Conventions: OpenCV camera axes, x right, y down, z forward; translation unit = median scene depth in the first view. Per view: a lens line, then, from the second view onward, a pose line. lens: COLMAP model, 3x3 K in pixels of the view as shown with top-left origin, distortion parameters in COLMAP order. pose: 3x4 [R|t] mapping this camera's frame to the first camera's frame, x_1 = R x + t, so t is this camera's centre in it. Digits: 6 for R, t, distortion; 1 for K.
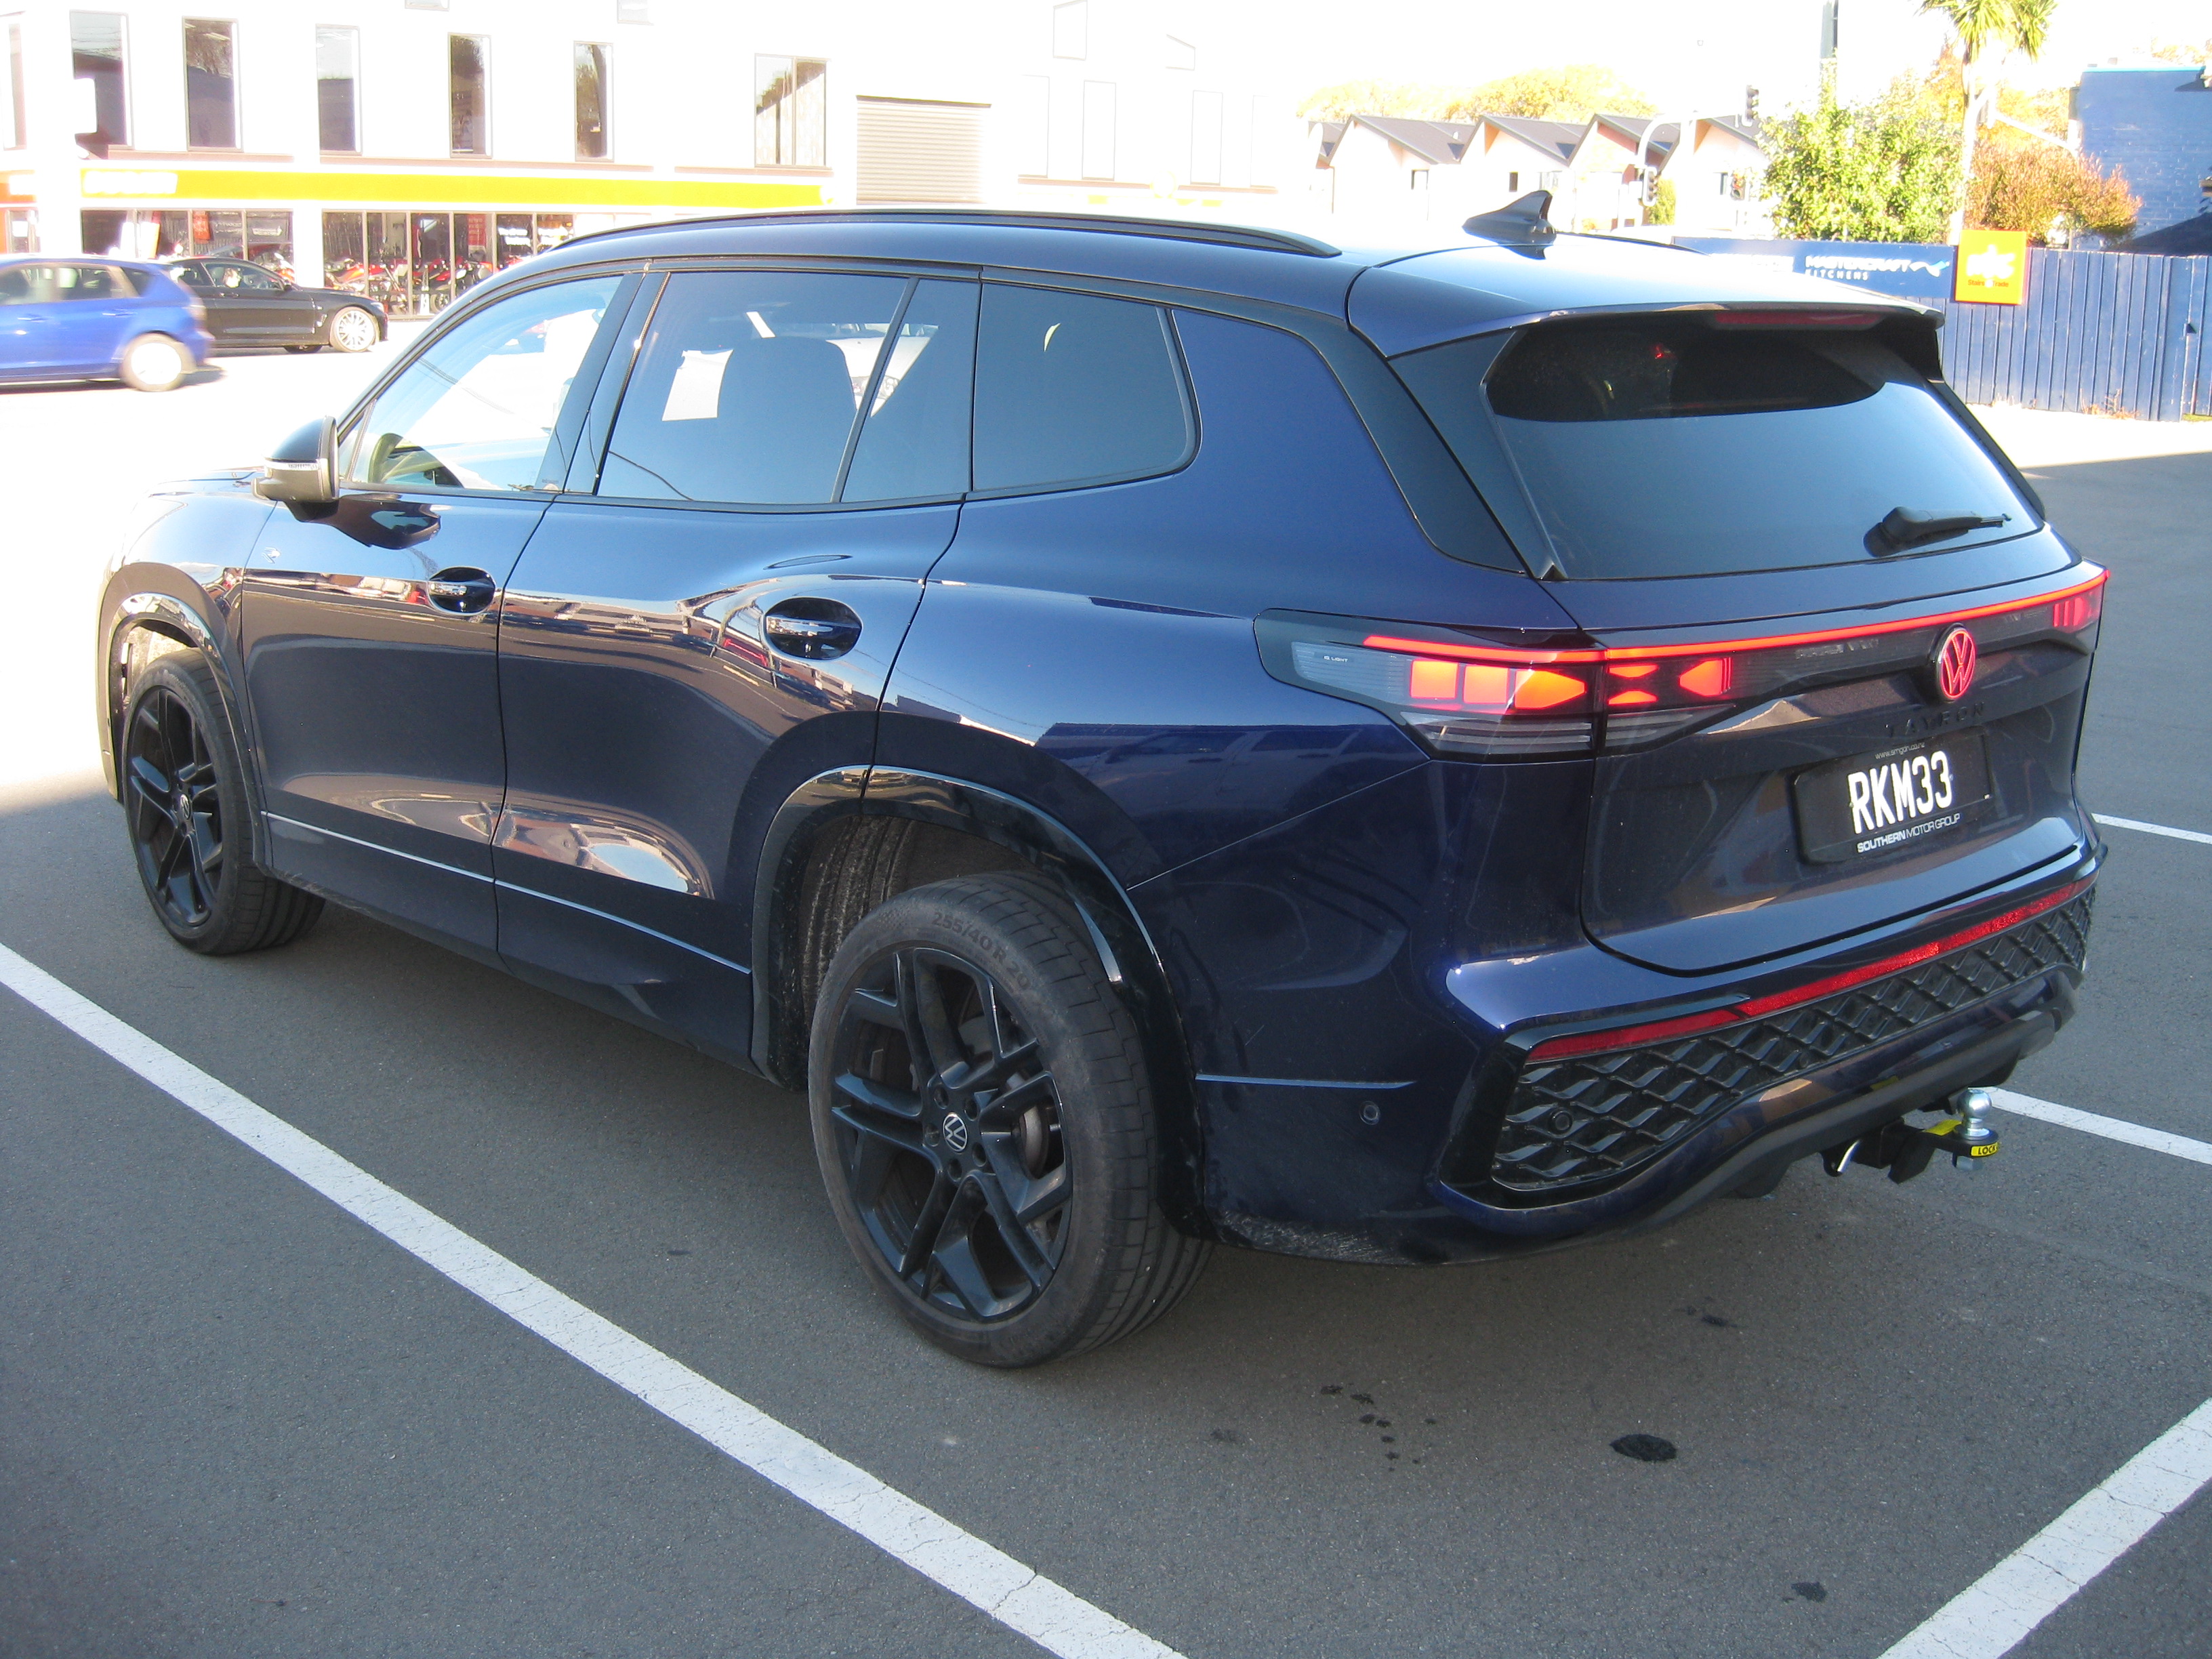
lens RADIAL K [[2450.5, 0, 1155.7], [0, 2450.5, 791.9], [0, 0, 1]] dist [-0.183924, 0.154366]
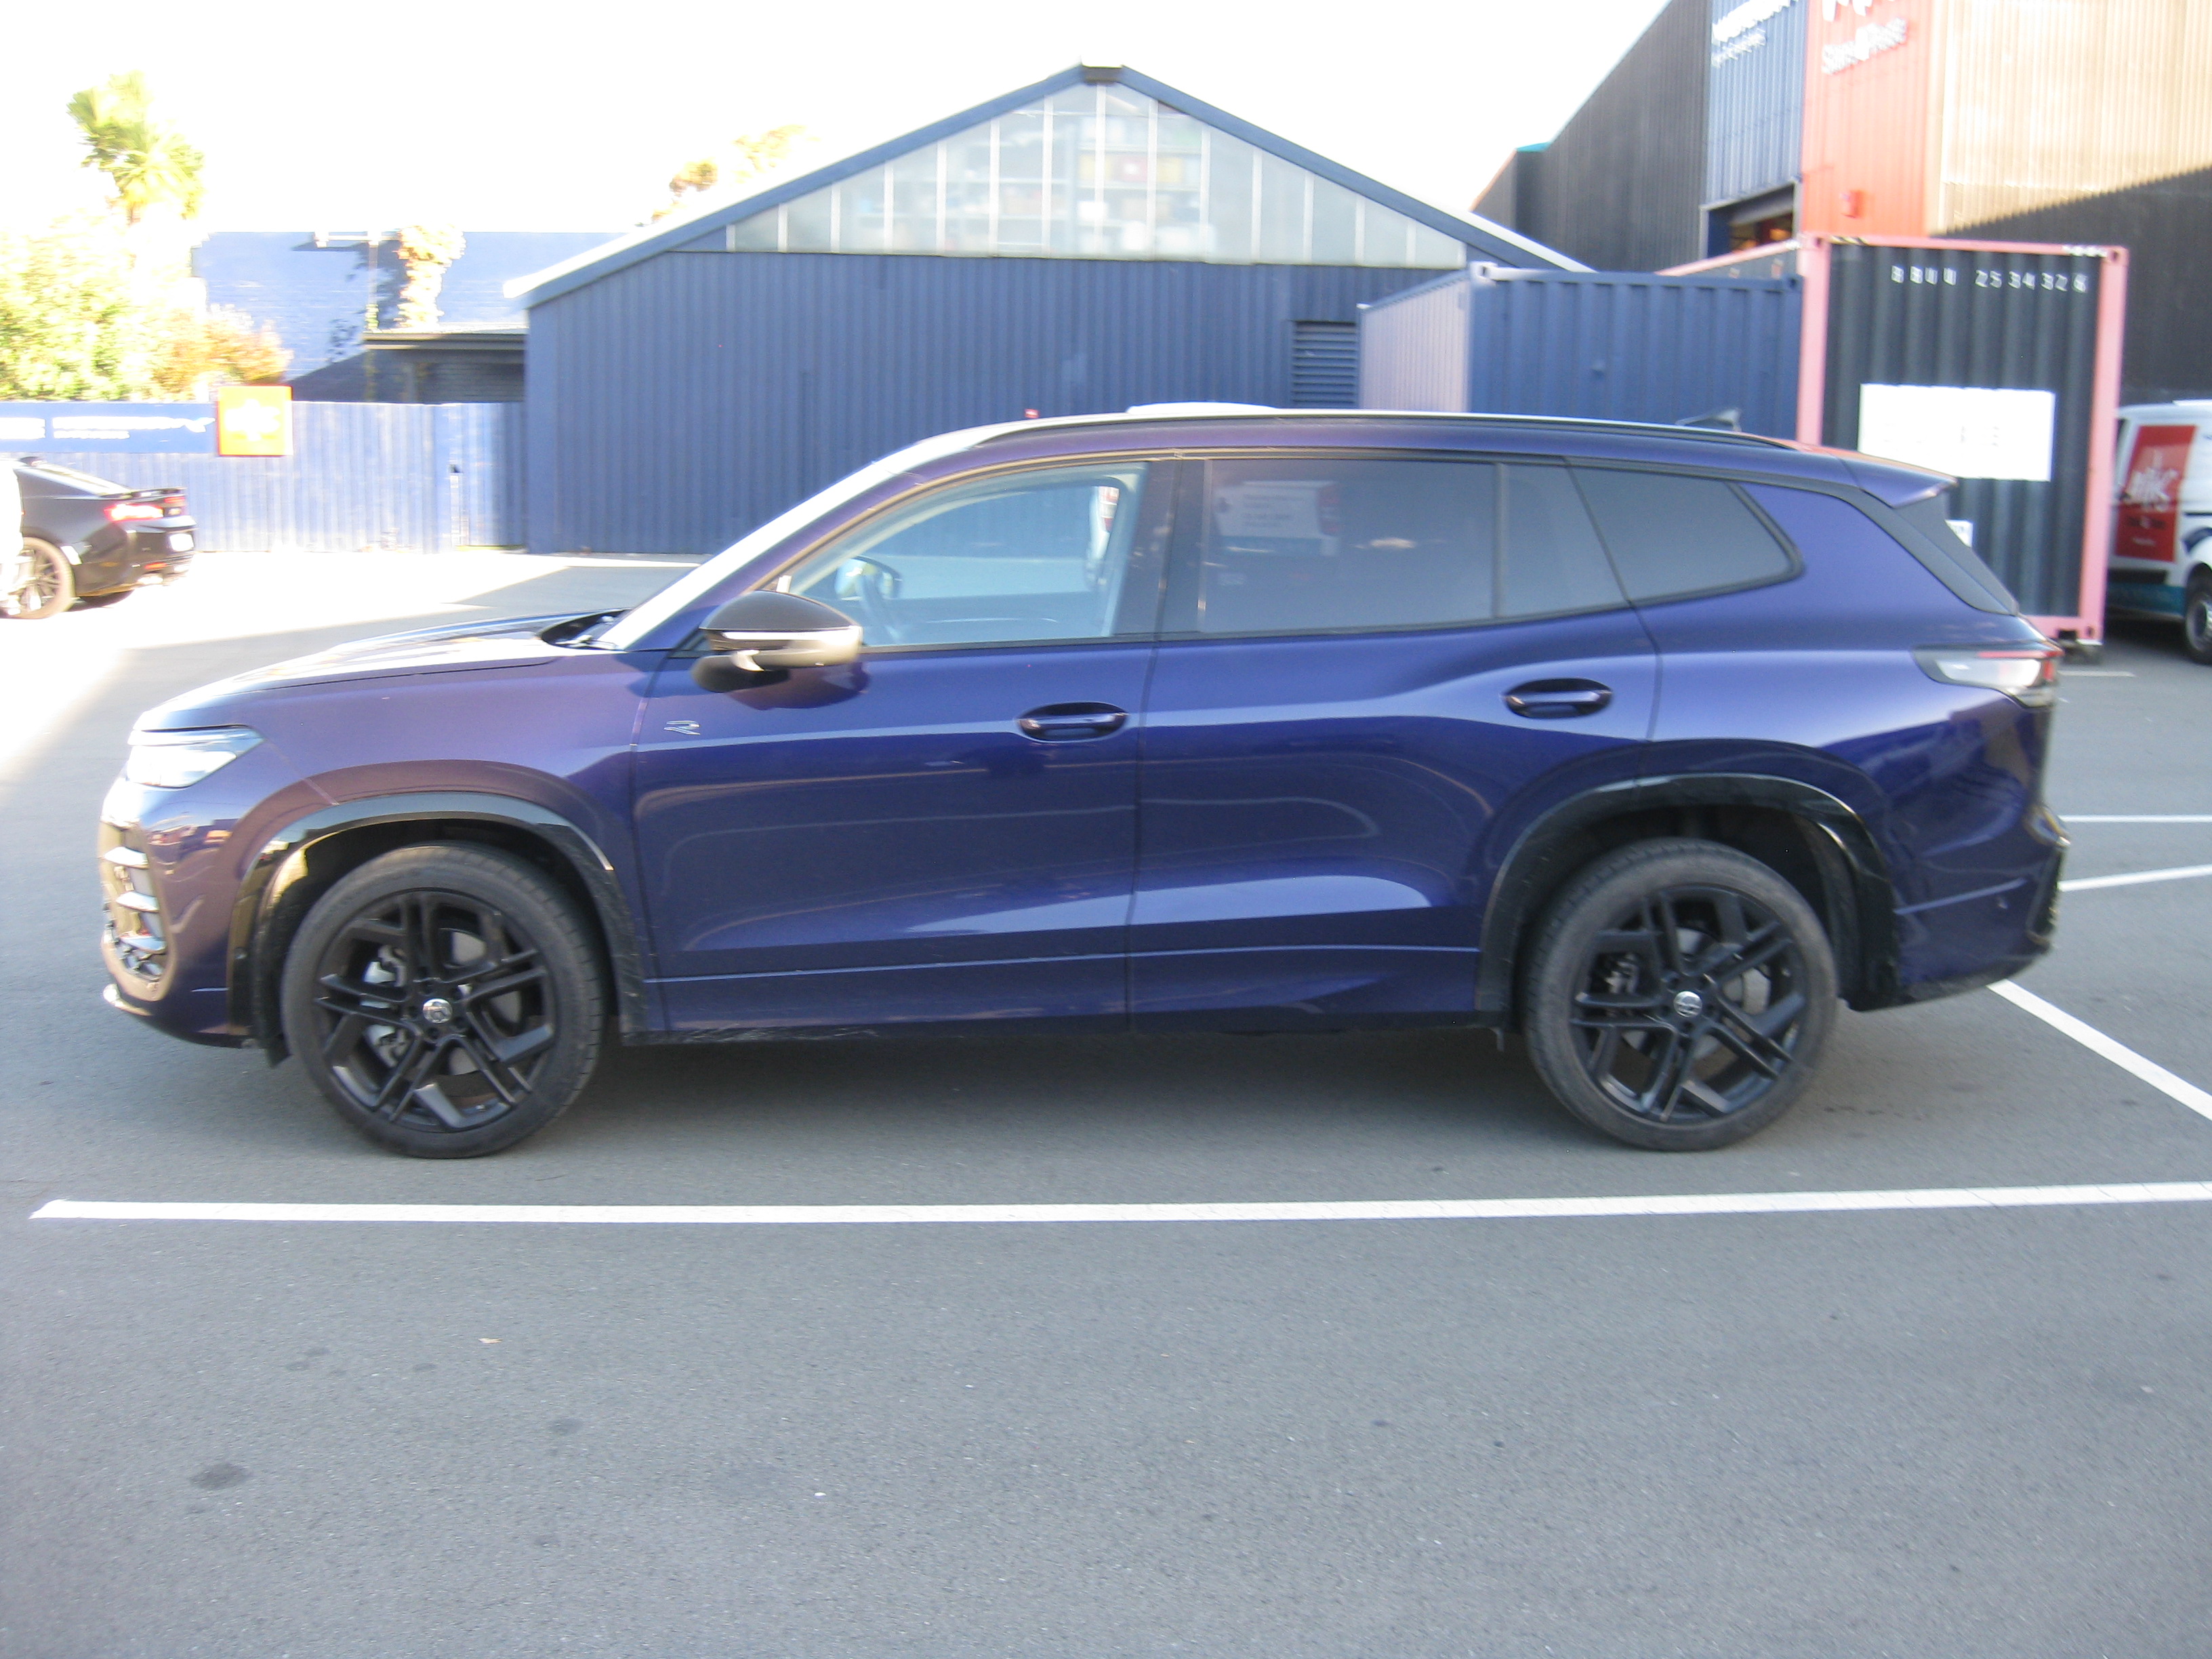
lens RADIAL K [[2450.5, 0, 1155.7], [0, 2450.5, 791.9], [0, 0, 1]] dist [-0.183924, 0.154366]
pose [[0.651596, -0.119231, 0.749137, -0.207166], [0.163030, 0.986504, 0.015207, -0.010651], [-0.740840, 0.112223, 0.662240, 0.028815]]
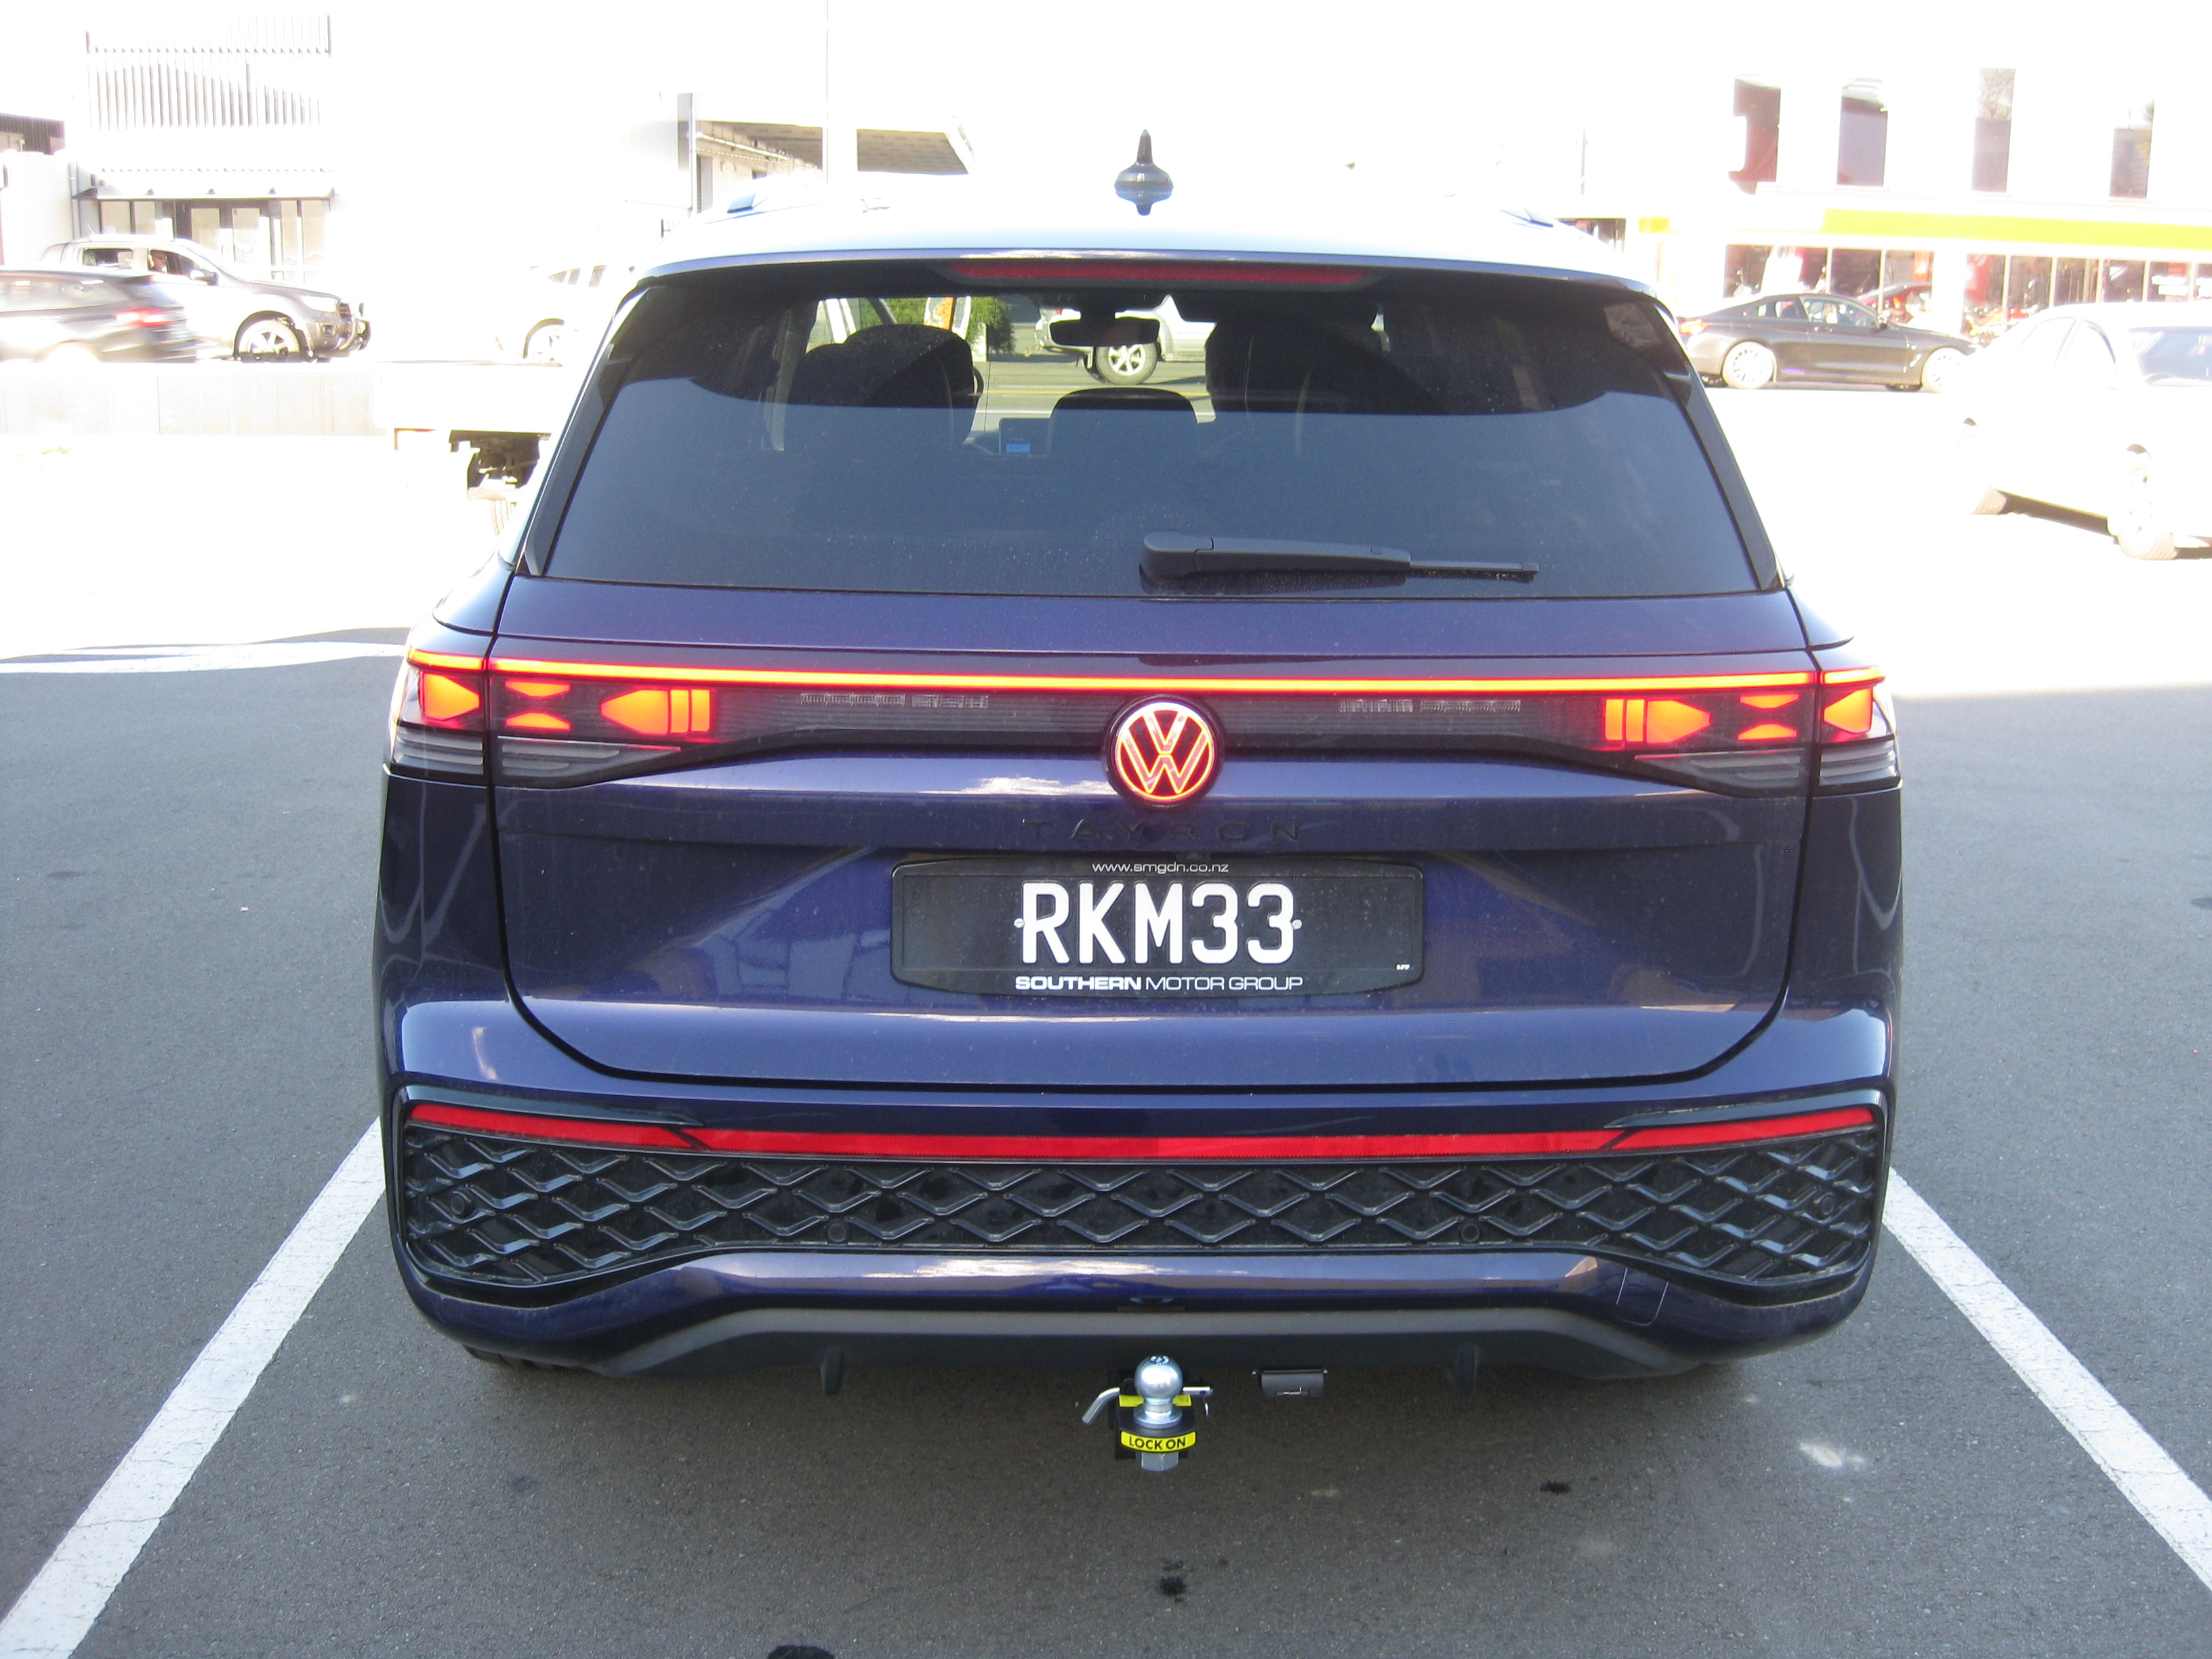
lens RADIAL K [[2445.4, 0, 1106.0], [0, 2445.4, 829.5], [0, 0, 1]] dist [-0.193030, 0.176521]
pose [[0.747656, 0.142960, -0.648515, 0.101988], [-0.145085, 0.988126, 0.050560, -0.008336], [0.648043, 0.056288, 0.759521, 0.058323]]
